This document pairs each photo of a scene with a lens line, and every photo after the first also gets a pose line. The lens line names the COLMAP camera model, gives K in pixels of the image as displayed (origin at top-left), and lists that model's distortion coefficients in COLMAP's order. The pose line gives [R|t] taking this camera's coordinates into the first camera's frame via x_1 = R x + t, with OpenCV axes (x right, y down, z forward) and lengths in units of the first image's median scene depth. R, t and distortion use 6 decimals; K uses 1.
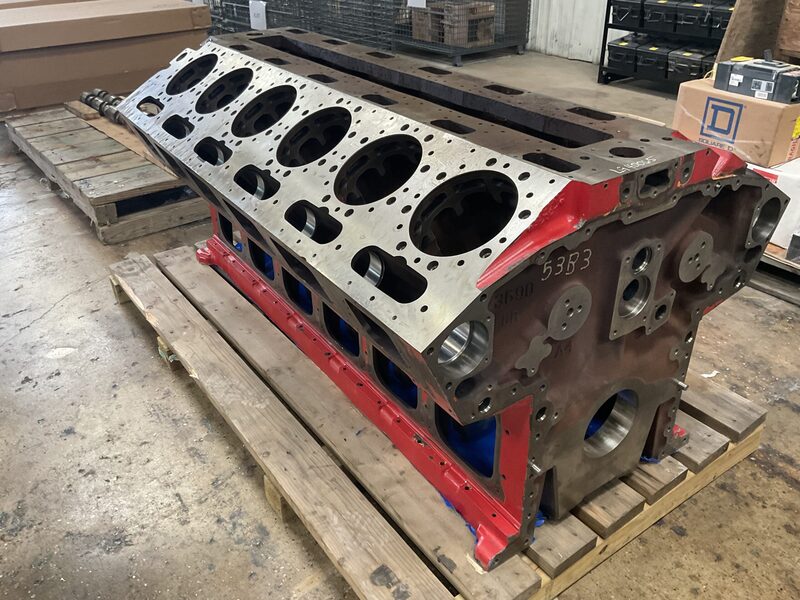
lens RADIAL K [[662.2, 0, 399.9], [0, 662.2, 297.4], [0, 0, 1]] dist [0.031328, -0.060304]
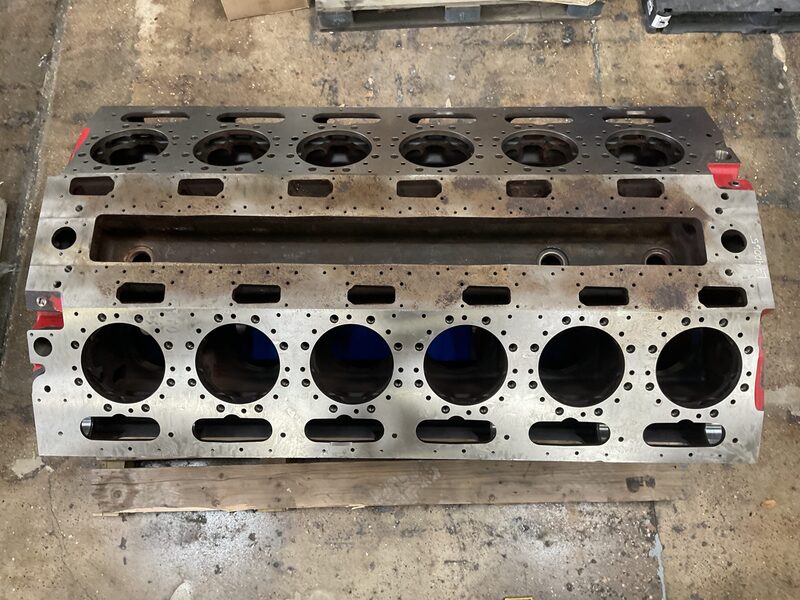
lens RADIAL K [[662.2, 0, 398.2], [0, 662.2, 299.3], [0, 0, 1]] dist [0.031328, -0.060304]
pose [[0.573484, -0.775423, 0.264266, -0.351722], [0.422964, 0.556525, 0.715110, -0.994040], [-0.701583, -0.298329, 0.647134, 0.406209]]
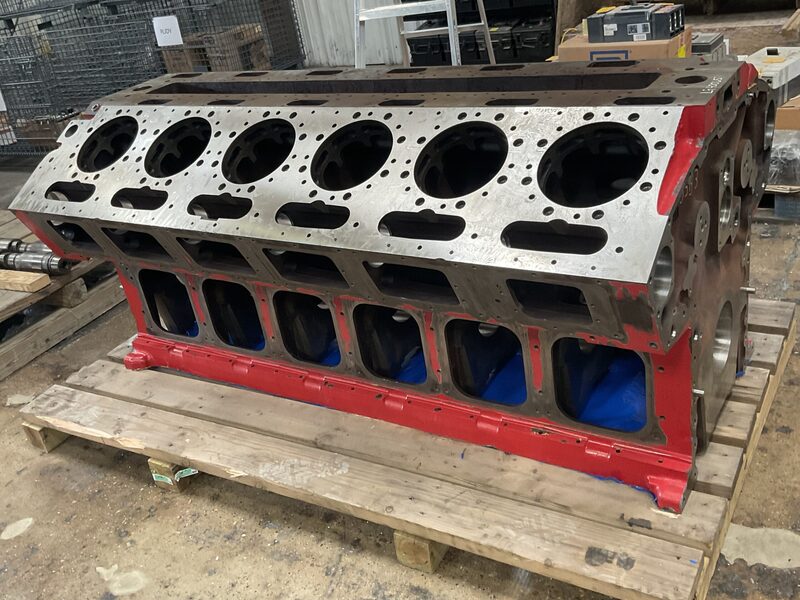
lens RADIAL K [[815.6, 0, 398.2], [0, 815.6, 301.2], [0, 0, 1]] dist [0.034322, 0.000000]
pose [[0.910339, -0.295043, 0.290227, -0.429844], [0.320551, 0.946231, -0.043520, 0.024060], [-0.261782, 0.132650, 0.955968, -0.089473]]
